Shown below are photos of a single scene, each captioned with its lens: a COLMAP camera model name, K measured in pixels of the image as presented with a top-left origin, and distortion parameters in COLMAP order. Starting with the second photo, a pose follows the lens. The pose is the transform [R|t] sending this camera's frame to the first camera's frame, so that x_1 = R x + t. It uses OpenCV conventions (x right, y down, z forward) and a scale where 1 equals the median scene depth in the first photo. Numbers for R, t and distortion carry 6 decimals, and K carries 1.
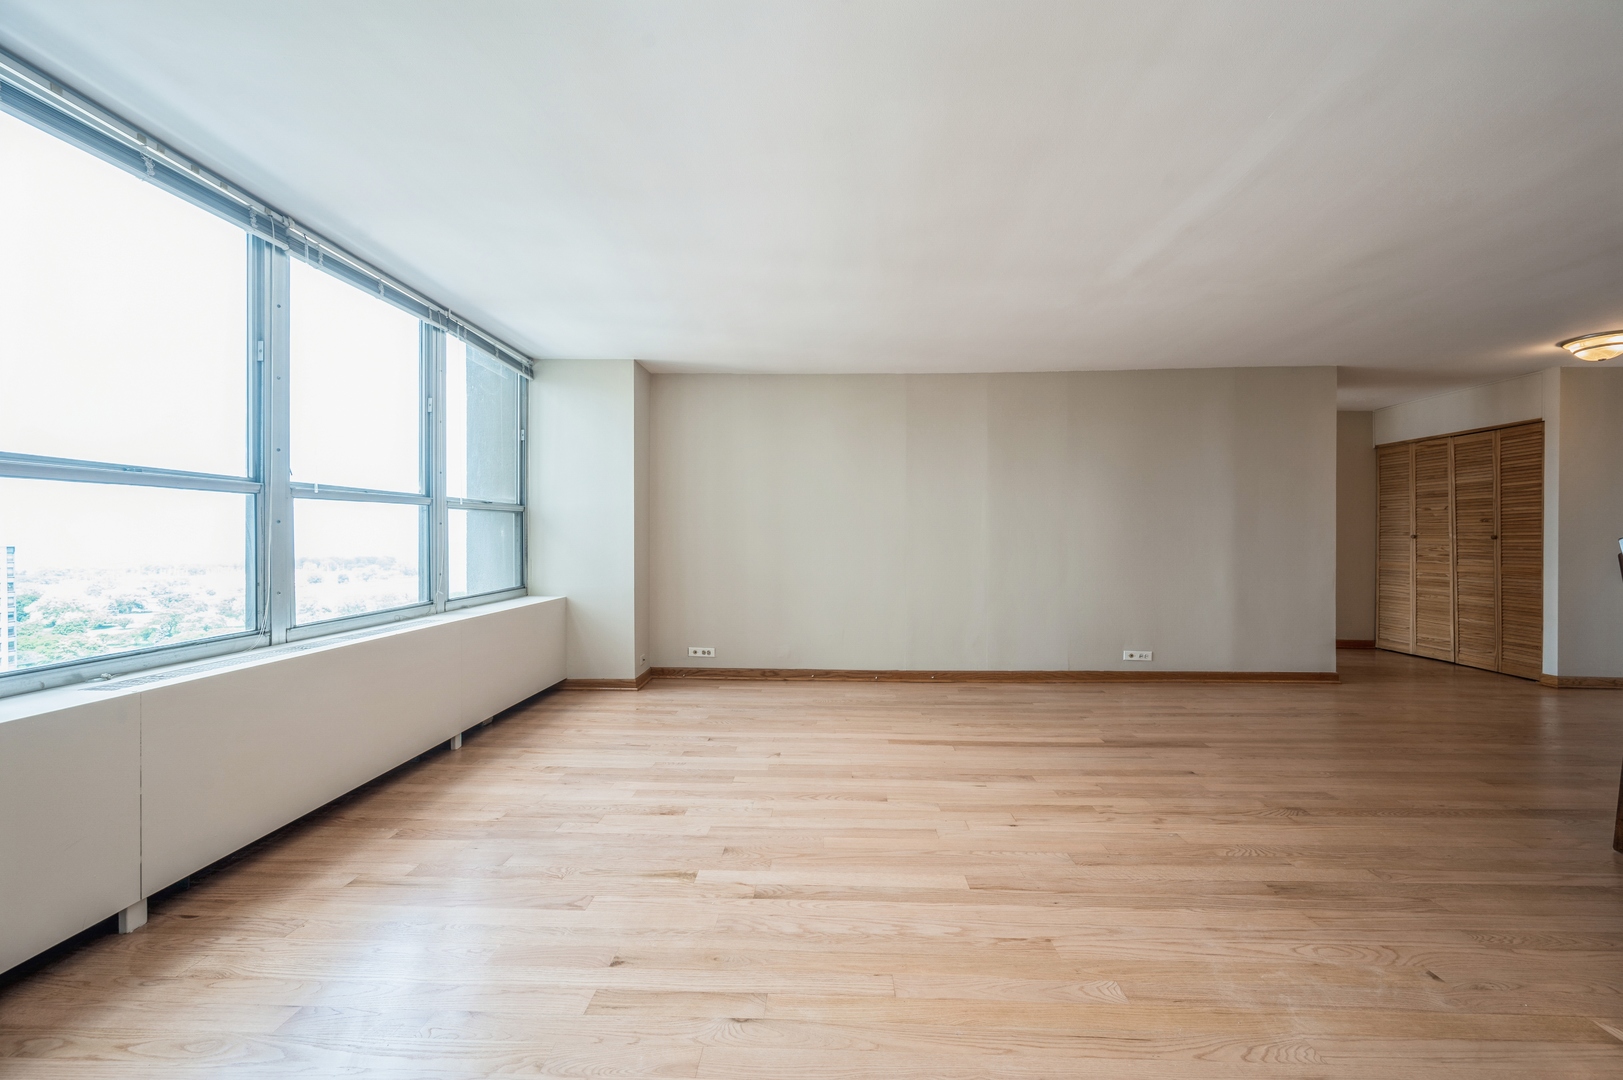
lens RADIAL K [[643.1, 0, 813.2], [0, 643.1, 534.9], [0, 0, 1]] dist [0.000636, 0.000046]
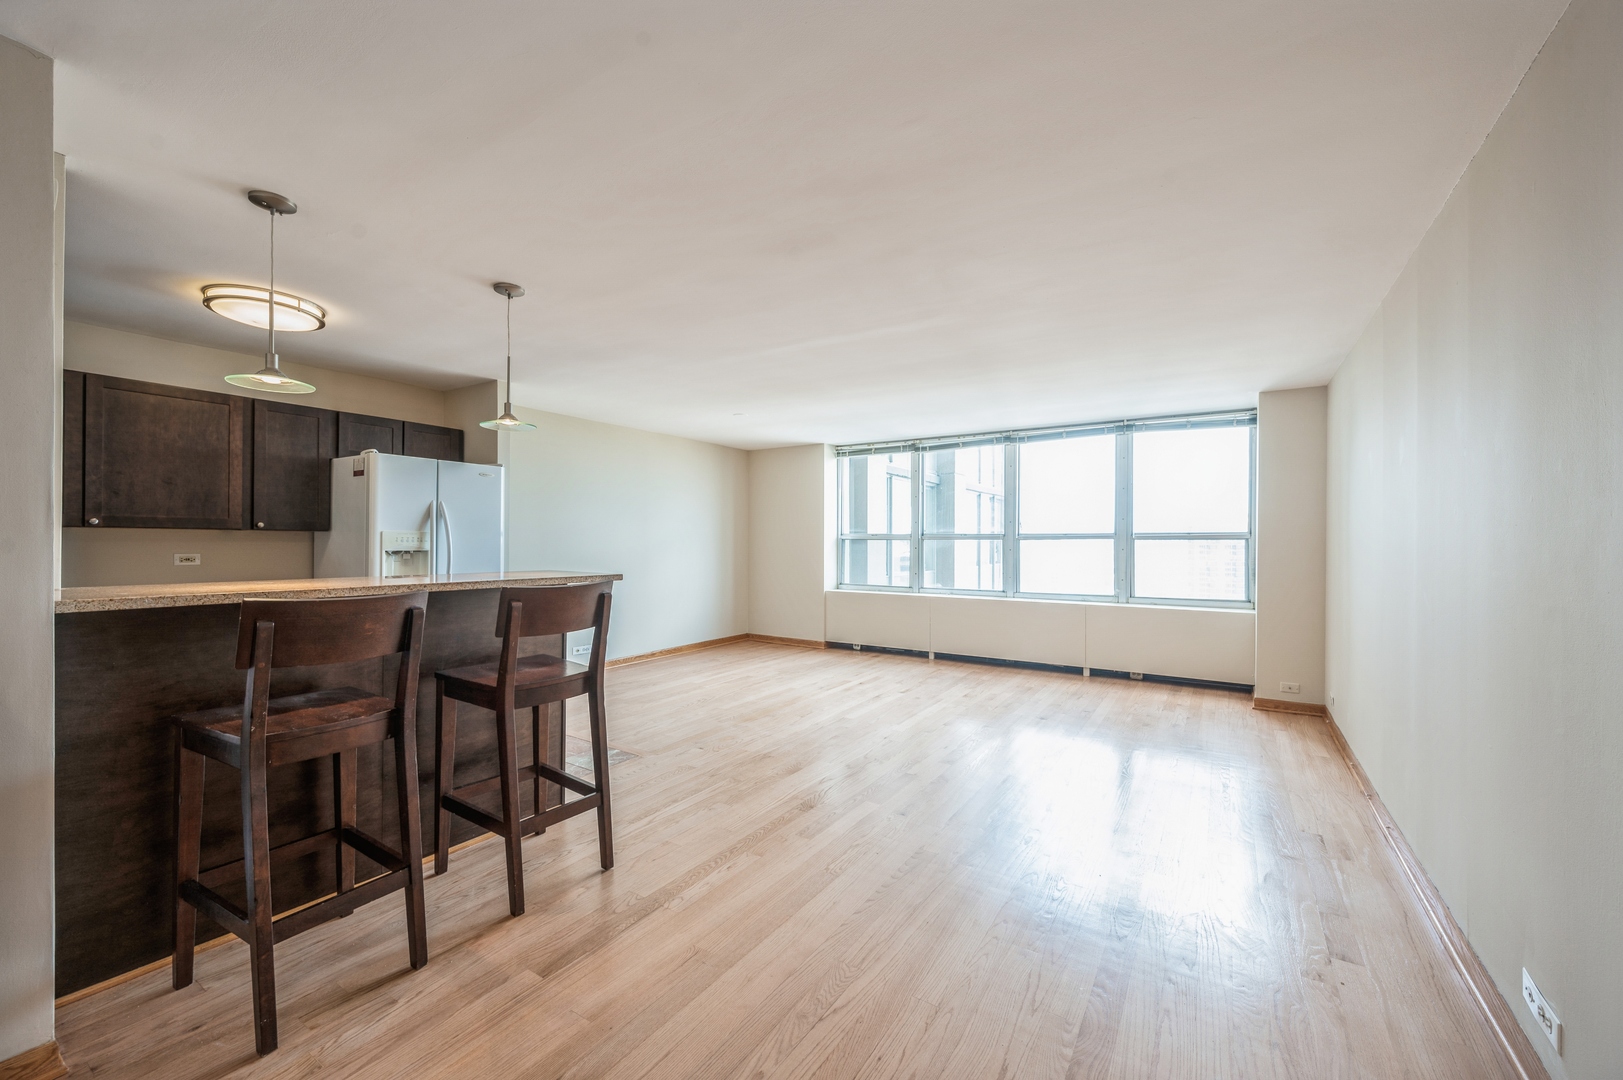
lens RADIAL K [[636.4, 0, 811.5], [0, 636.4, 540.0], [0, 0, 1]] dist [0.000402, 0.000048]
pose [[-0.515478, -0.003722, -0.856895, 2.191896], [-0.001302, 0.999993, -0.003560, -0.063244], [0.856902, -0.000719, -0.515479, 2.028234]]
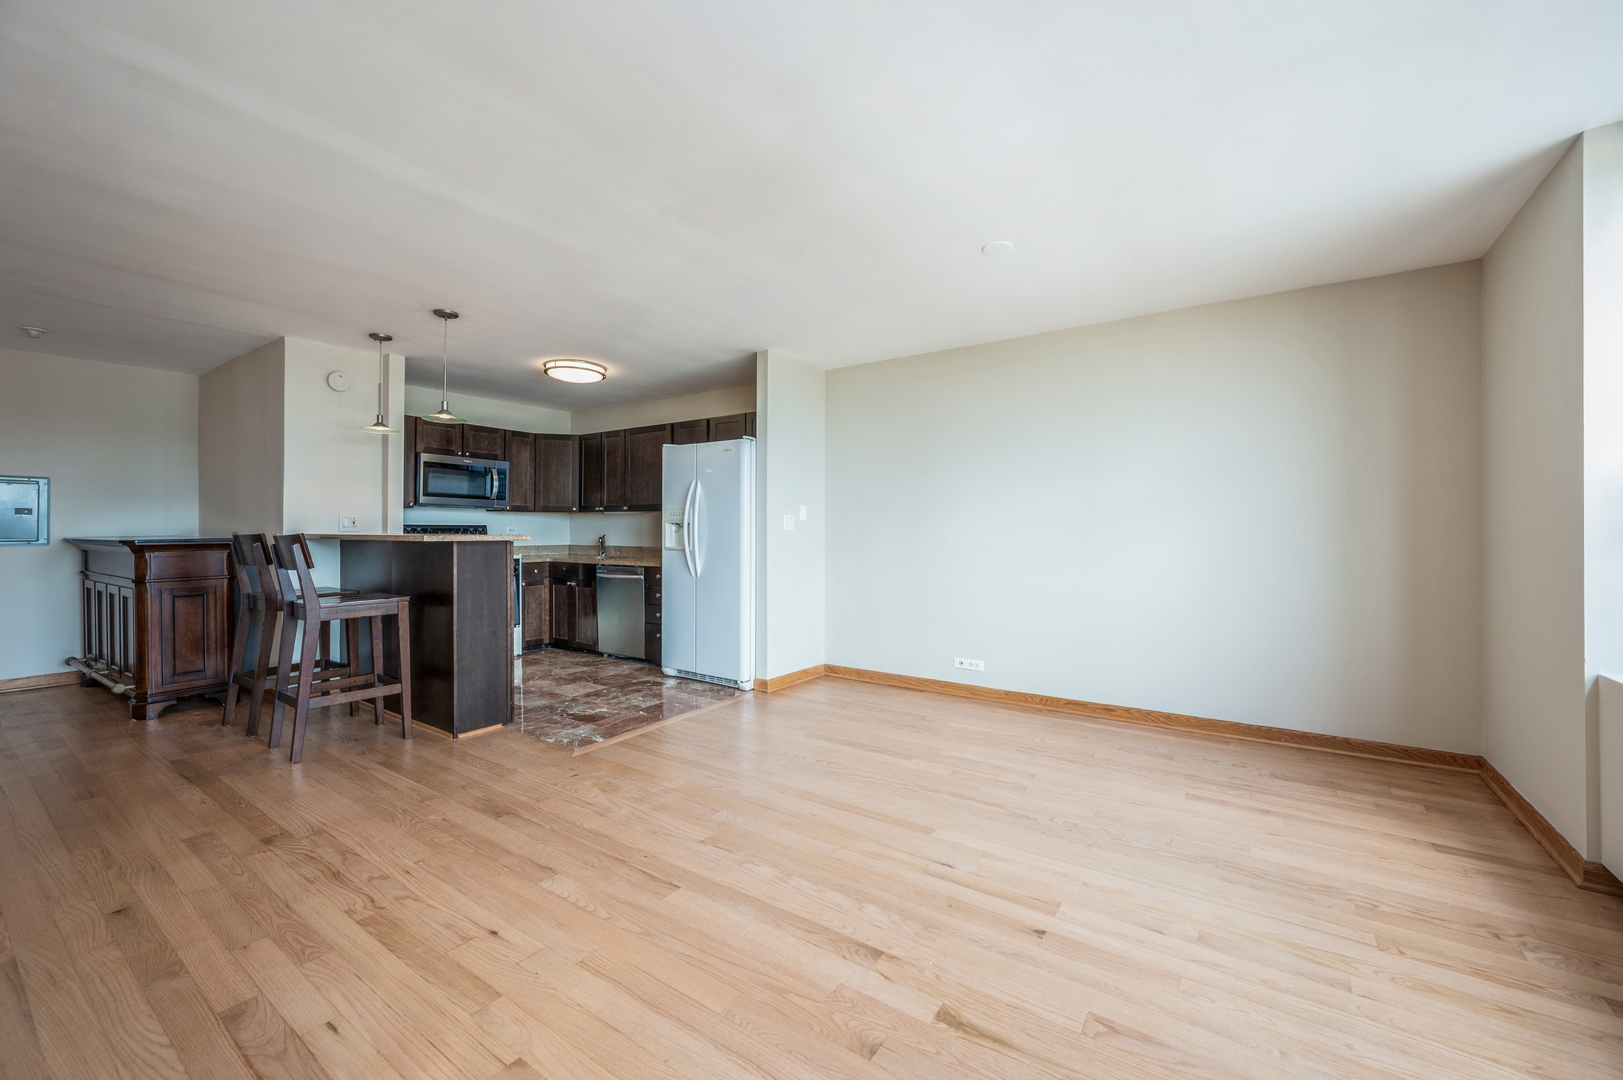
lens RADIAL K [[643.1, 0, 813.2], [0, 643.1, 534.9], [0, 0, 1]] dist [0.000636, 0.000046]
pose [[-0.839889, -0.002070, 0.542754, -0.460191], [-0.003474, 0.999993, -0.001562, 0.006664], [-0.542746, -0.003197, -0.839890, 1.705328]]
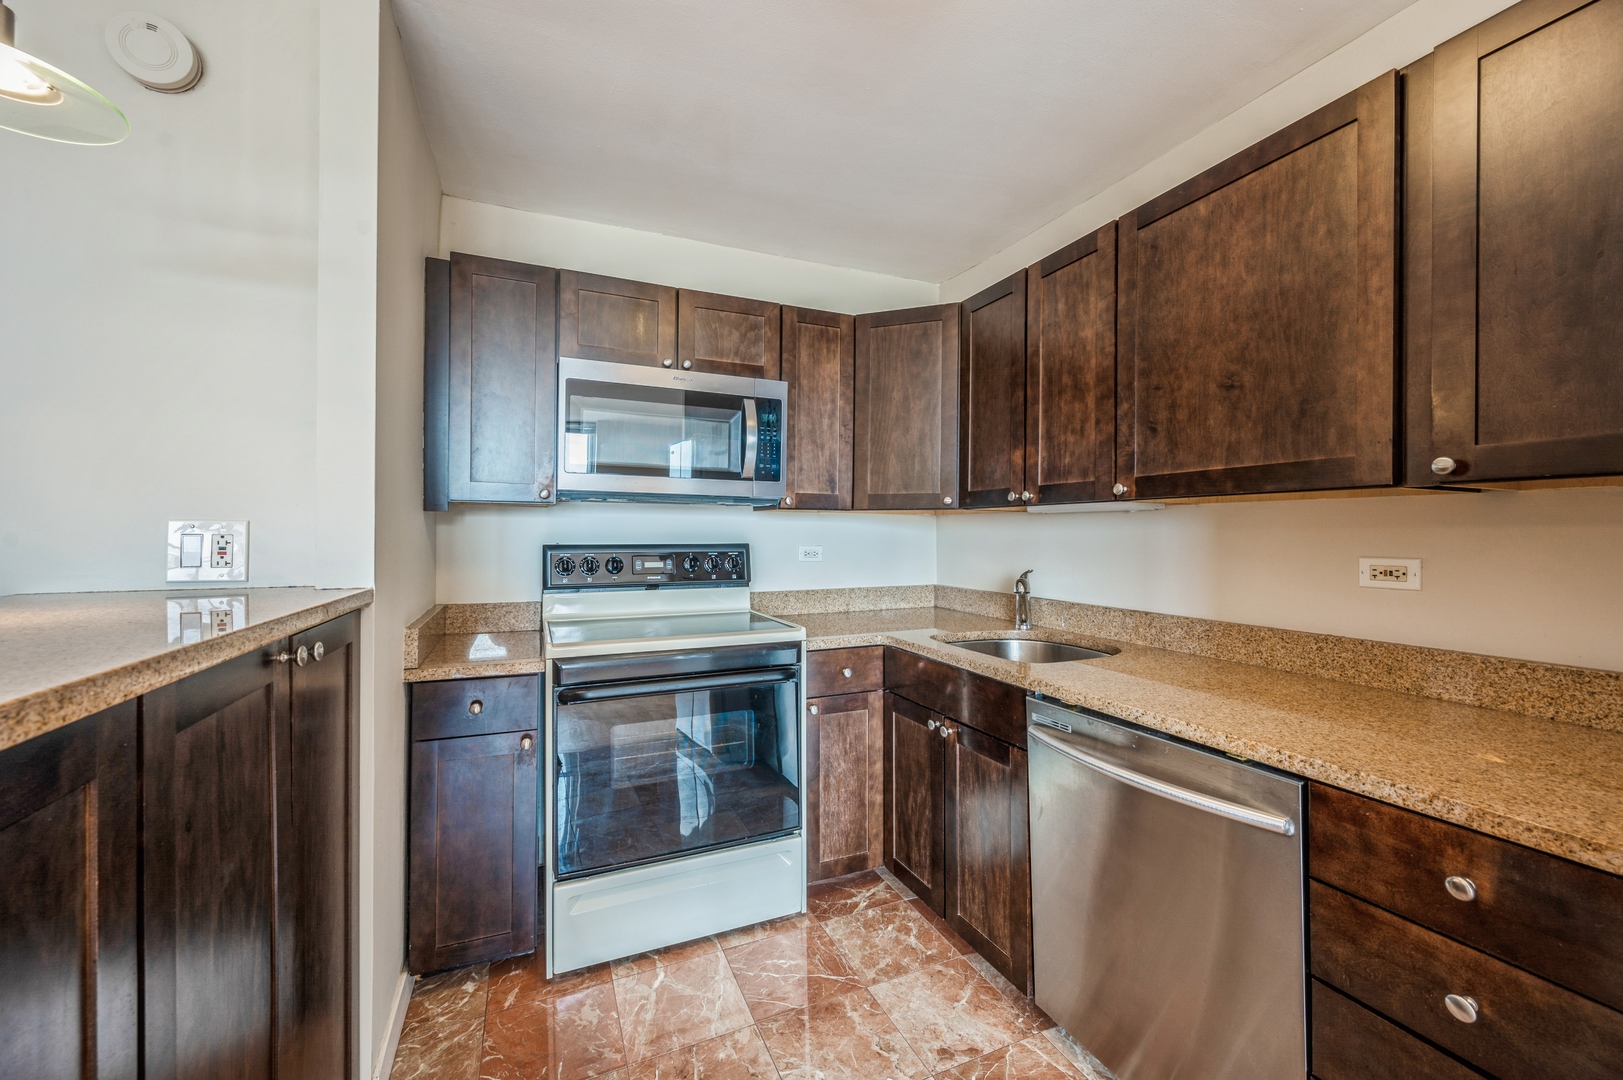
lens RADIAL K [[643.1, 0, 813.2], [0, 643.1, 534.9], [0, 0, 1]] dist [0.000636, 0.000046]
pose [[-0.434688, 0.003782, 0.900573, 1.211219], [-0.004856, 0.999967, -0.006543, -0.046827], [-0.900568, -0.007218, -0.434656, 0.478438]]
